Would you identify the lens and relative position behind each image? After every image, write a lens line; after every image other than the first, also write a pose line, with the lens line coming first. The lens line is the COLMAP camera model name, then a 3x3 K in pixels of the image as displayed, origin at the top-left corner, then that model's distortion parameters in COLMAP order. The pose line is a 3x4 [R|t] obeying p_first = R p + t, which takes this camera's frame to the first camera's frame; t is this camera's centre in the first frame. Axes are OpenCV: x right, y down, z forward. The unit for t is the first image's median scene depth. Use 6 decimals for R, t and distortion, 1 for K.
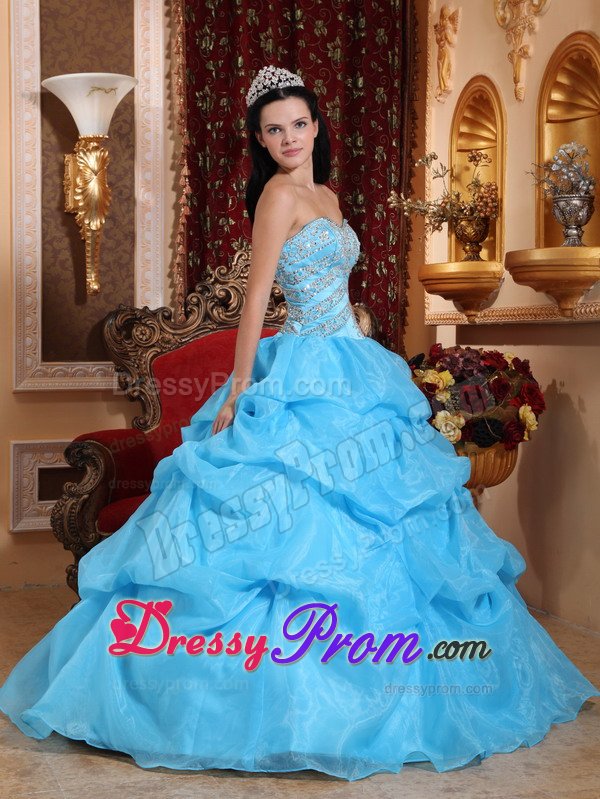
lens RADIAL K [[1291.0, 0, 300.0], [0, 1291.0, 399.5], [0, 0, 1]] dist [0.012496, 0.137680]
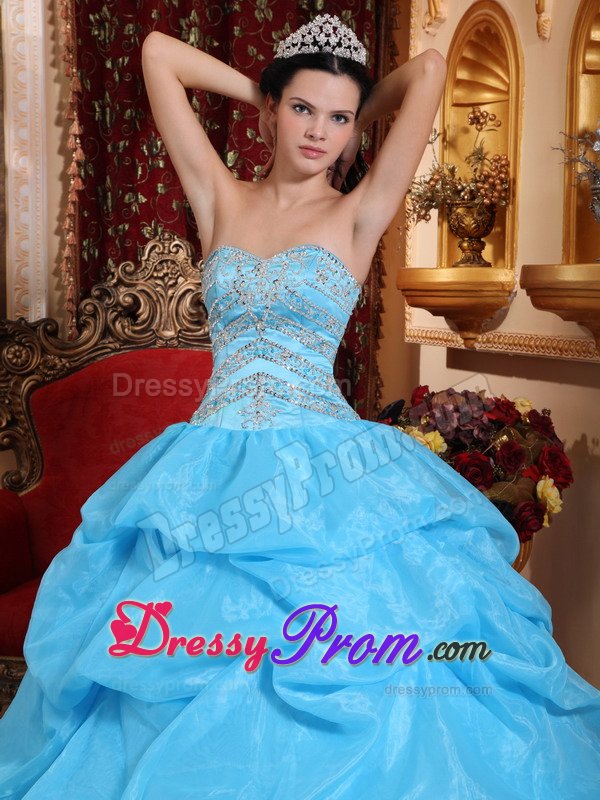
lens RADIAL K [[1453.2, 0, 302.3], [0, 1453.2, 419.8], [0, 0, 1]] dist [0.138962, 0.030374]
pose [[0.999631, 0.002264, 0.027088, 0.016461], [-0.003796, 0.998387, 0.056653, -0.063681], [-0.026916, -0.056735, 0.998026, 0.179053]]
